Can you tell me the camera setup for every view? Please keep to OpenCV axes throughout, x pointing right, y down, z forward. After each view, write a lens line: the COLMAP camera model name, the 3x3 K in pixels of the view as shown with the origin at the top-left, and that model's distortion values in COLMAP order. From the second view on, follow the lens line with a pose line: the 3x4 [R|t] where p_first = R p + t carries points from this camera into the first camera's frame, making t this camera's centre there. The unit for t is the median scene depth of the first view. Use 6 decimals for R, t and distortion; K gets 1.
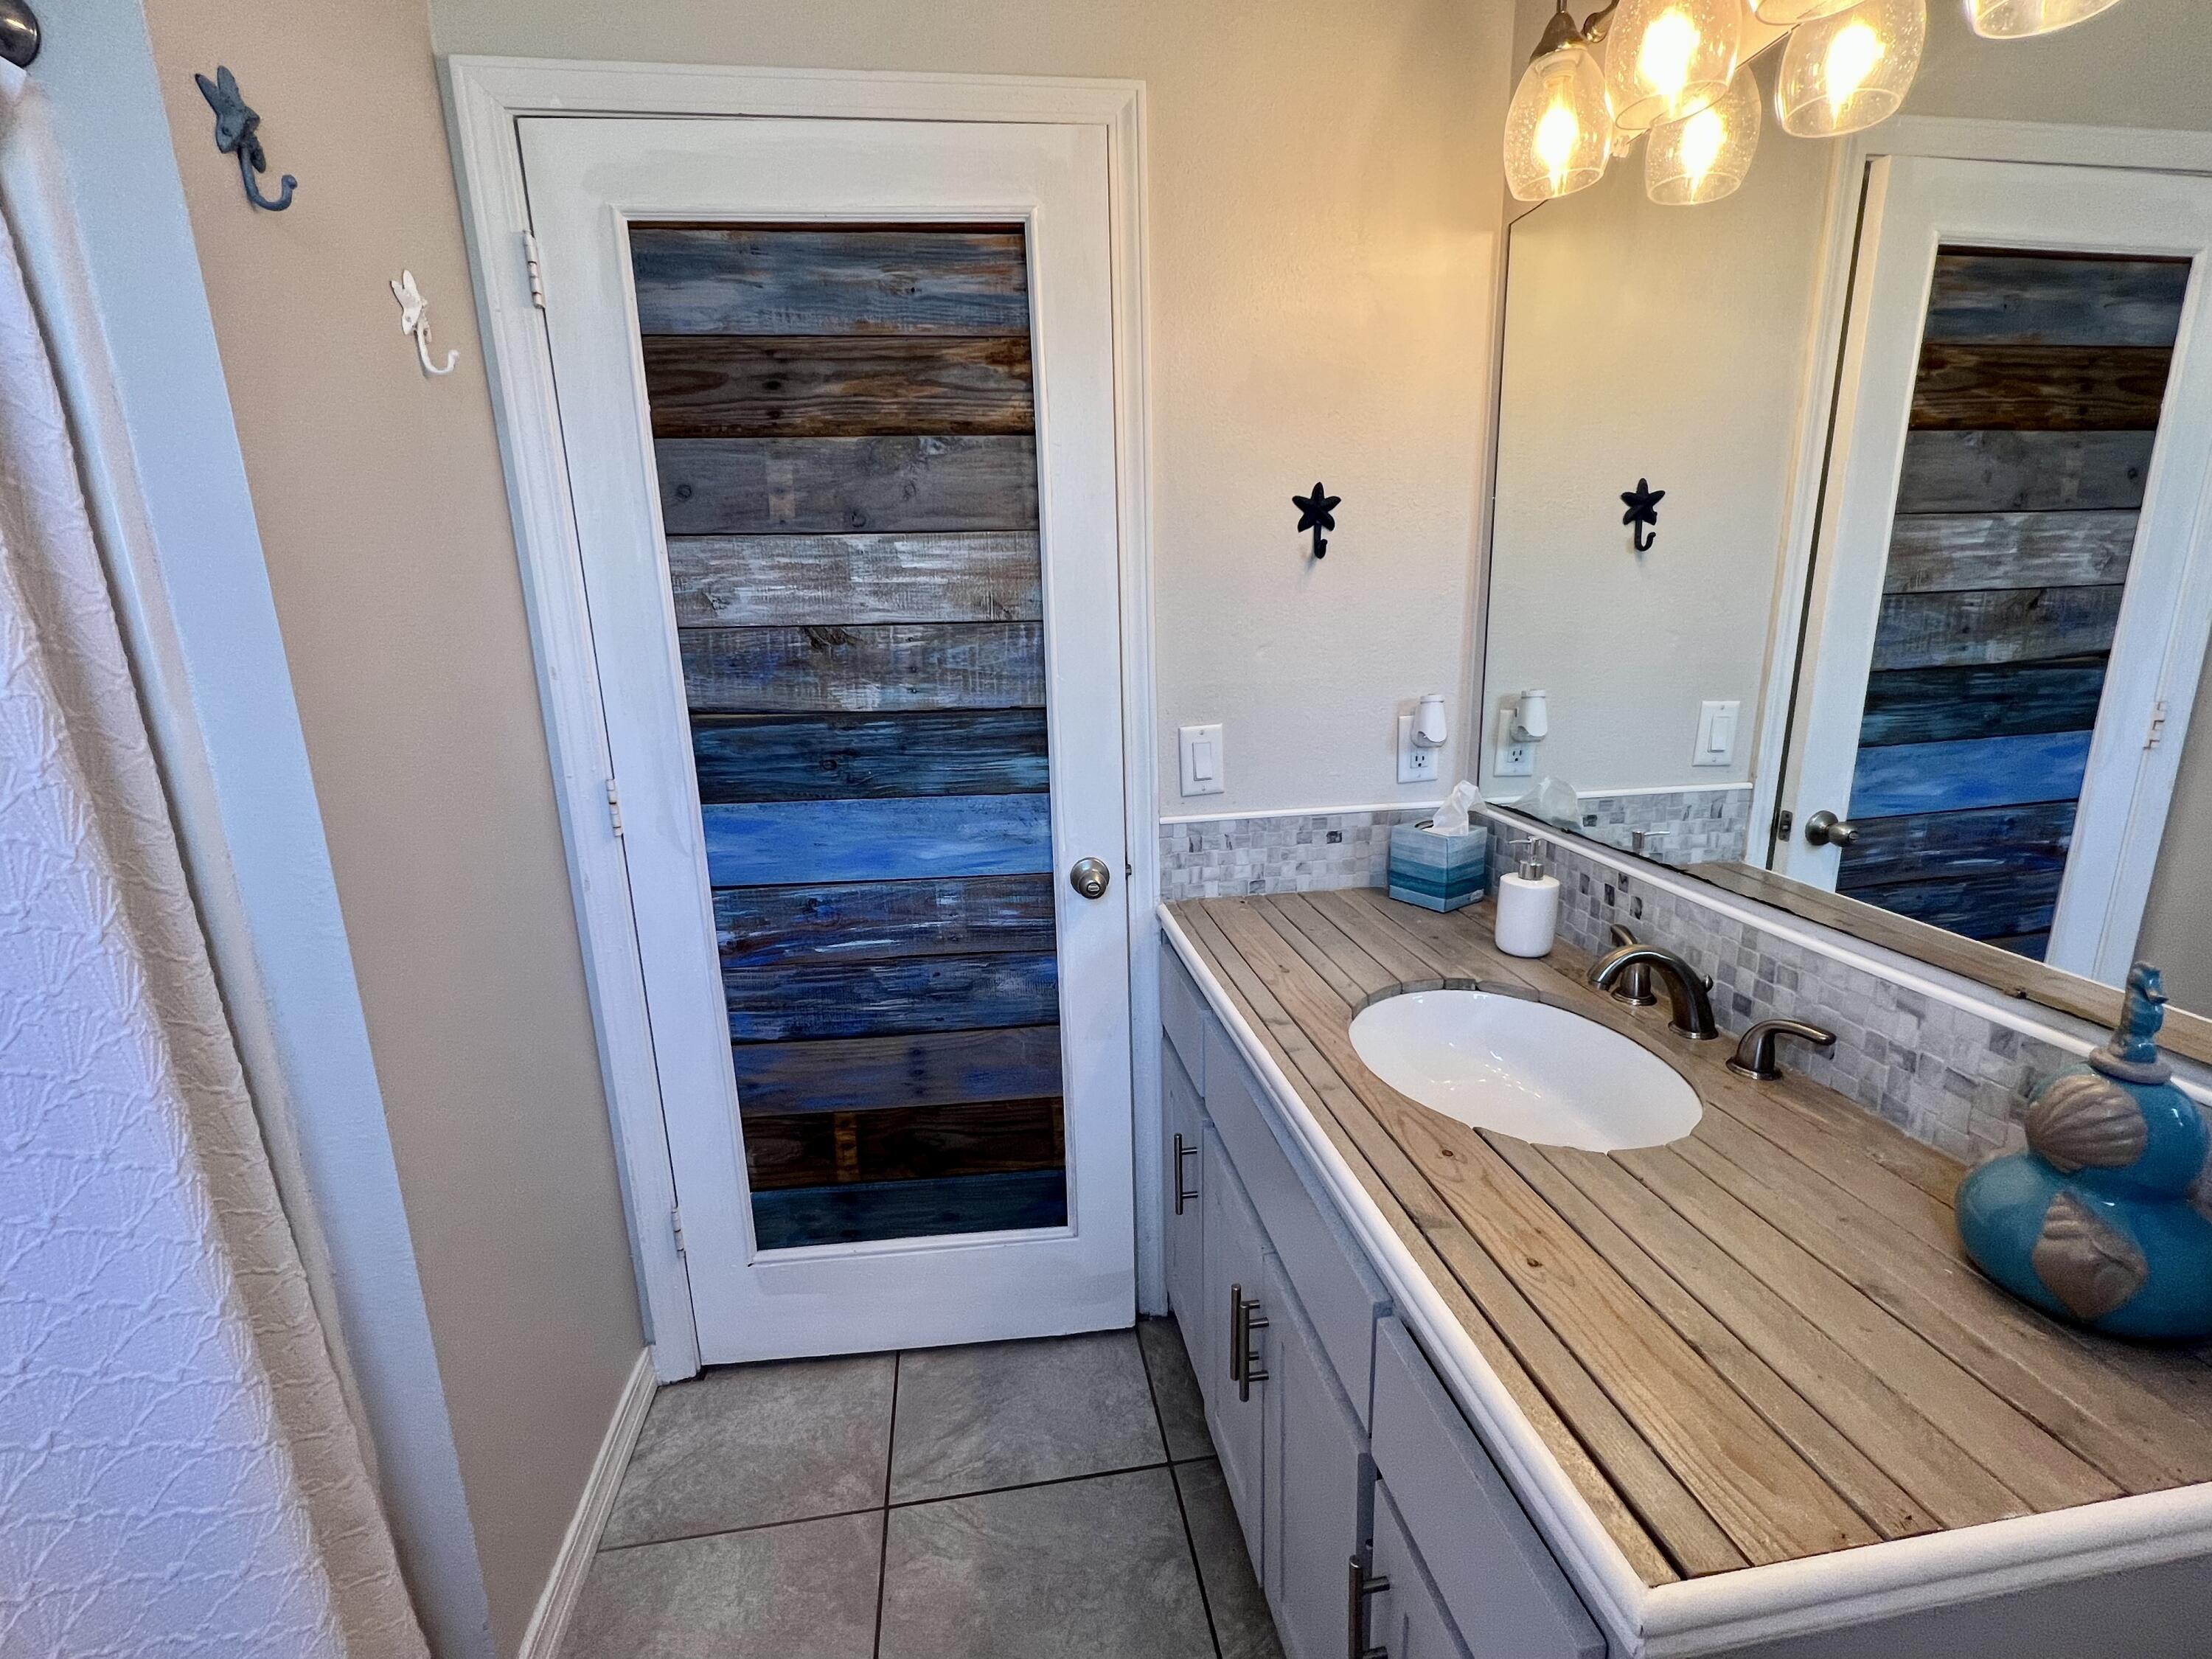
lens RADIAL K [[981.4, 0, 1100.8], [0, 981.4, 829.2], [0, 0, 1]] dist [0.000349, 0.000368]
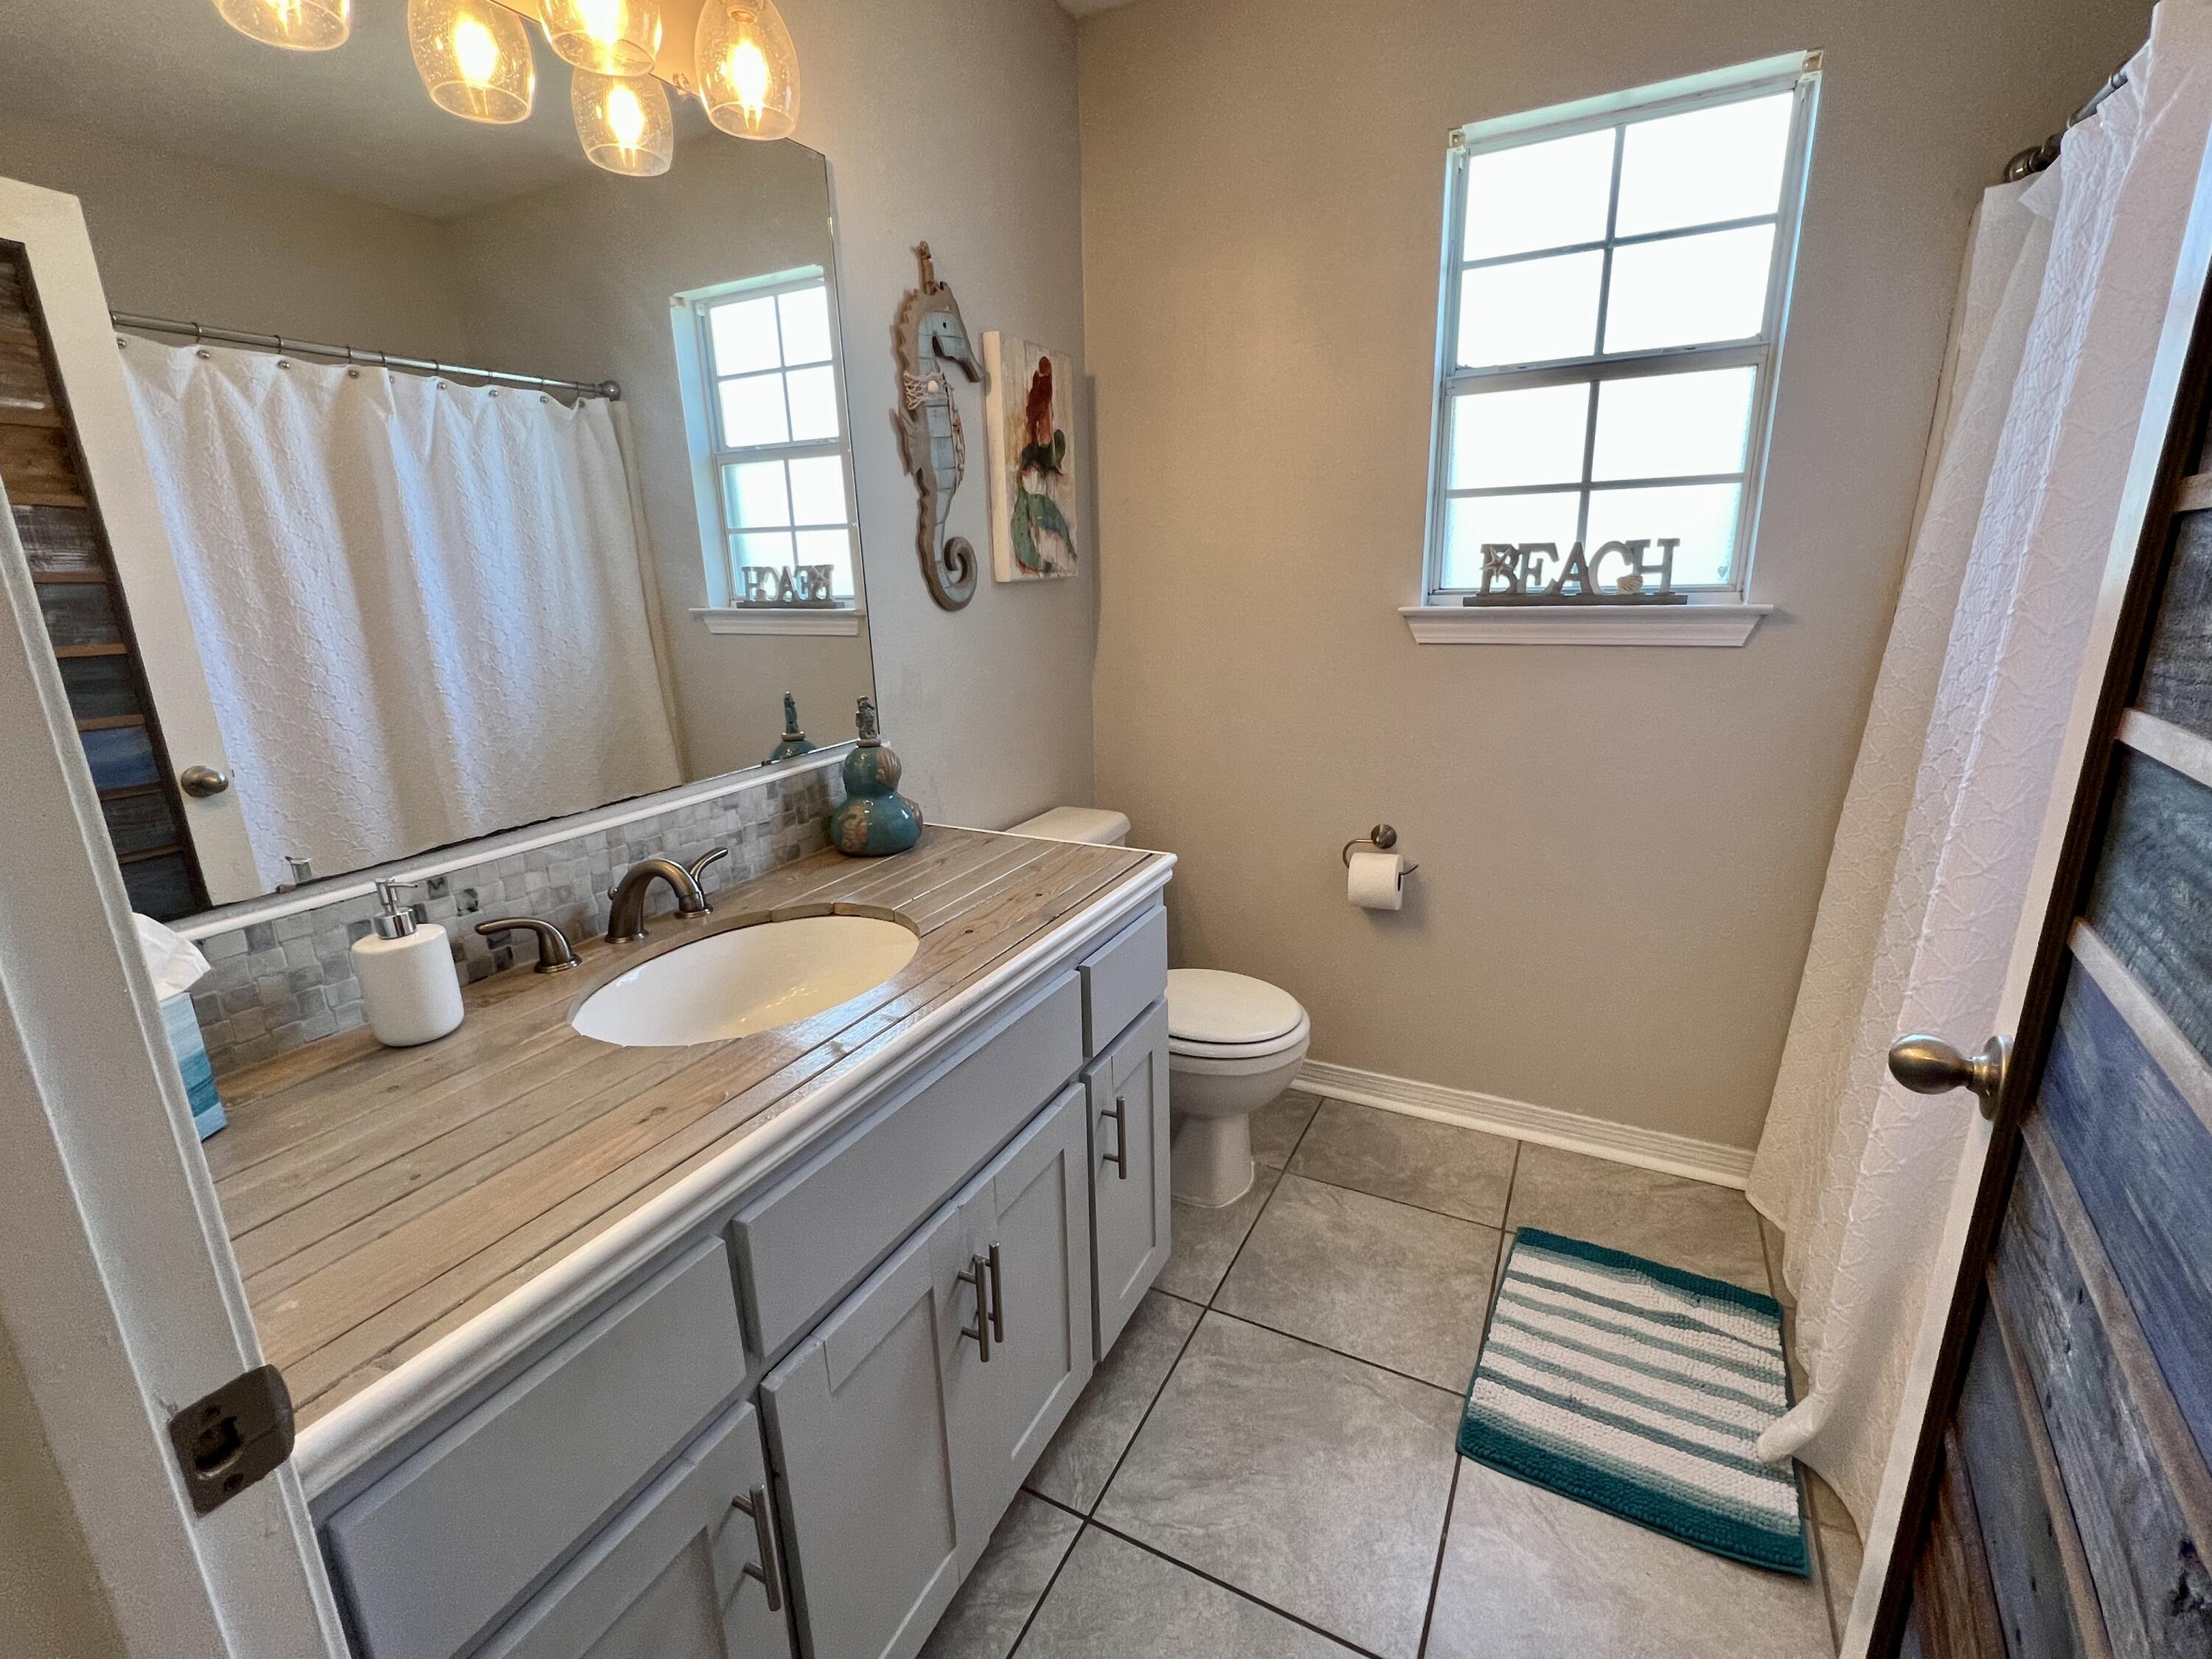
lens RADIAL K [[983.5, 0, 1104.4], [0, 983.5, 824.8], [0, 0, 1]] dist [-0.000399, 0.000975]
pose [[-0.807078, -0.107480, 0.580579, -0.351402], [0.183573, 0.888884, 0.419745, -0.208599], [-0.561182, 0.445345, -0.697669, 1.084229]]
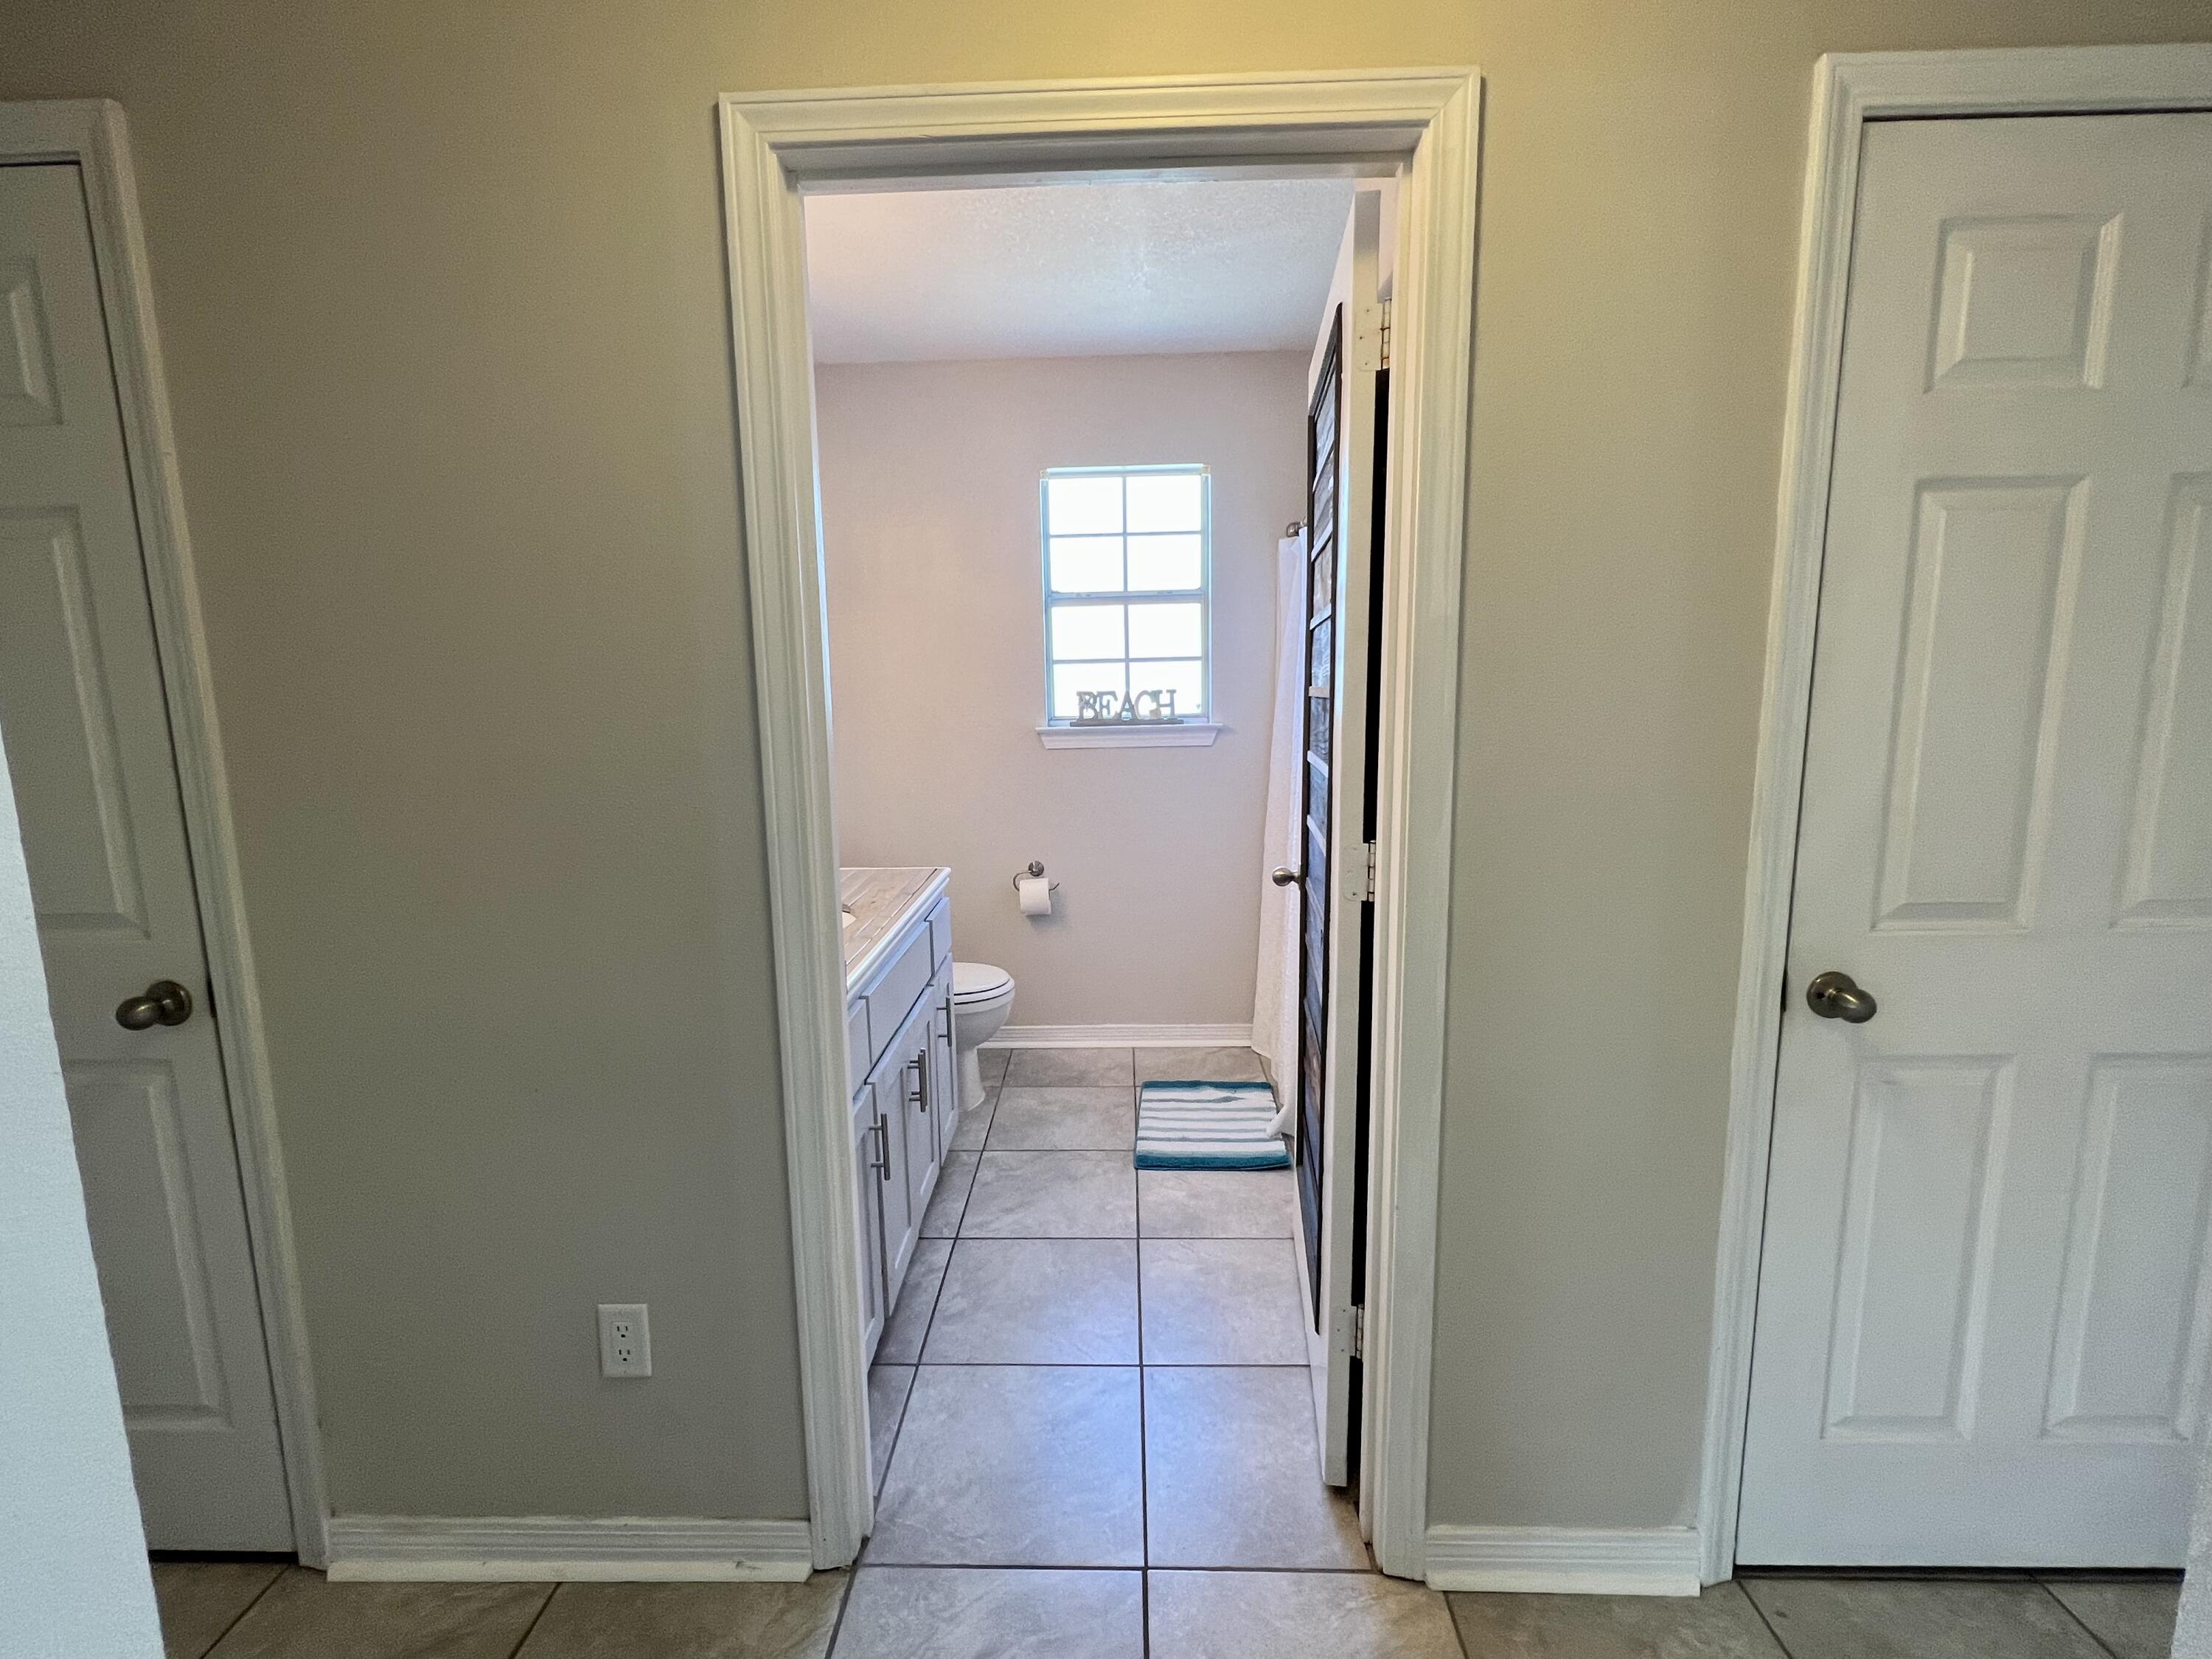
lens RADIAL K [[984.3, 0, 1100.5], [0, 984.3, 820.7], [0, 0, 1]] dist [0.000740, 0.000274]
pose [[-0.984095, 0.019749, 0.176544, -0.403964], [0.083895, 0.927661, 0.363878, -0.442680], [-0.156587, 0.372902, -0.914563, 1.896740]]
